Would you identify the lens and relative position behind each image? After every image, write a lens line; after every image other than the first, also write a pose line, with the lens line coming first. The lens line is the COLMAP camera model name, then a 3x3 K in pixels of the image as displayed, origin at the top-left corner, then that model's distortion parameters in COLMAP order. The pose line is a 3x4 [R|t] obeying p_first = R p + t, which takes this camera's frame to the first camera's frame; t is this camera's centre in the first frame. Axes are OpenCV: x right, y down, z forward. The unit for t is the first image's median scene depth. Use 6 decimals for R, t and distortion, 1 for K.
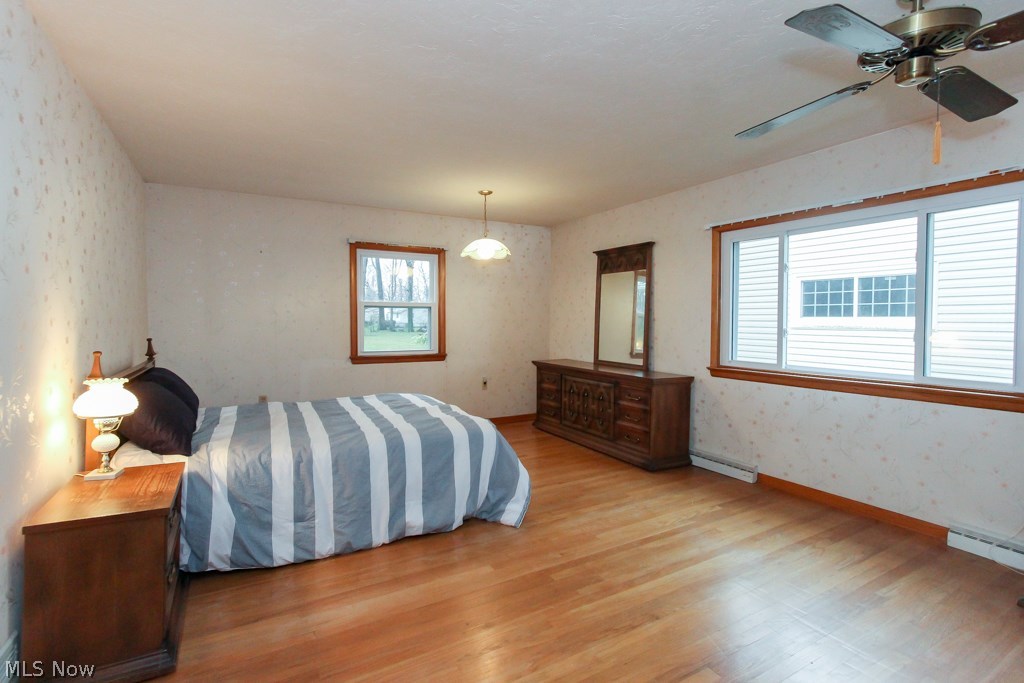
lens RADIAL K [[481.6, 0, 521.0], [0, 481.6, 330.8], [0, 0, 1]] dist [0.002070, 0.001130]
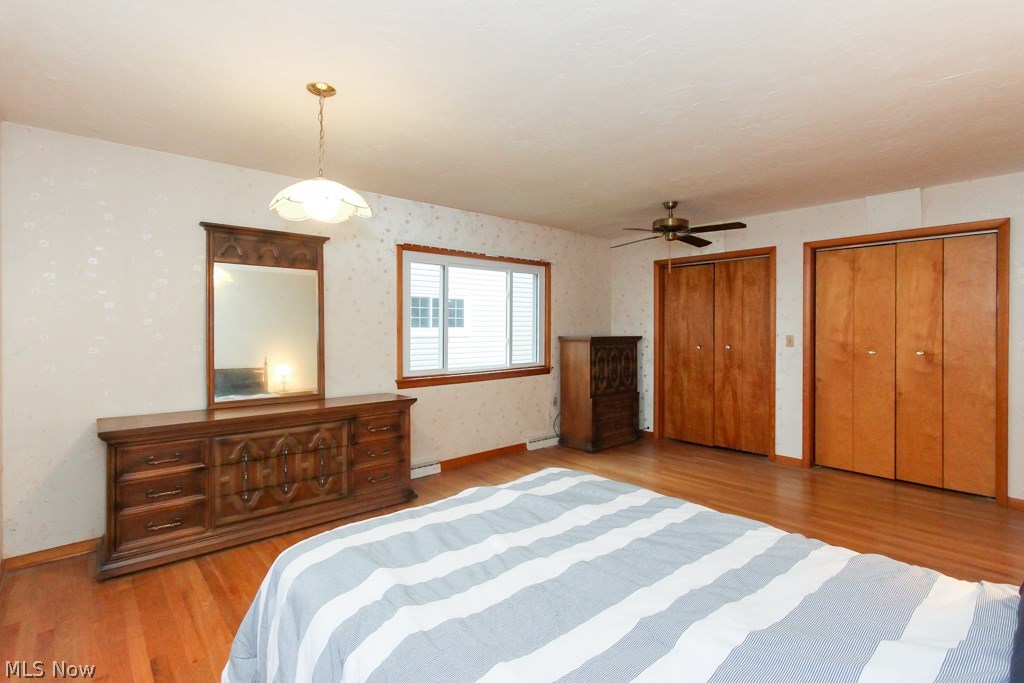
lens RADIAL K [[481.6, 0, 521.0], [0, 481.6, 330.8], [0, 0, 1]] dist [0.002070, 0.001130]
pose [[-0.196241, -0.010300, 0.980502, -0.667946], [0.024796, 0.999573, 0.015463, -0.039260], [-0.980242, 0.027347, -0.195901, 0.969508]]
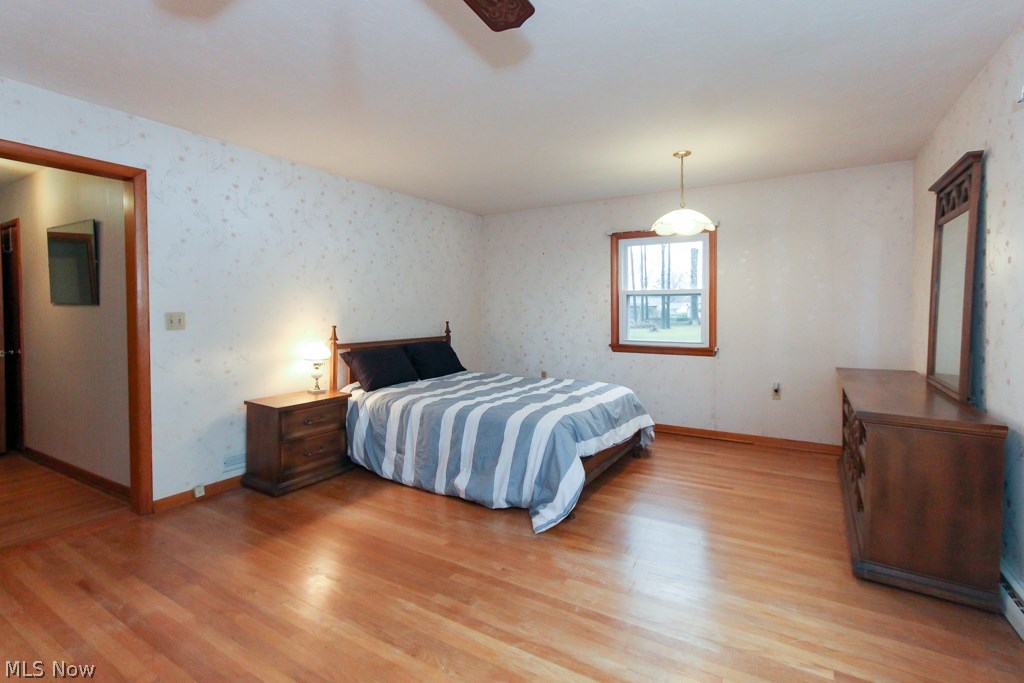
lens RADIAL K [[482.3, 0, 511.9], [0, 482.3, 334.6], [0, 0, 1]] dist [0.000462, 0.000414]
pose [[0.477599, 0.041421, -0.877601, 0.577366], [-0.018979, 0.999141, 0.036828, -0.002430], [0.878373, -0.000933, 0.477975, 0.394779]]
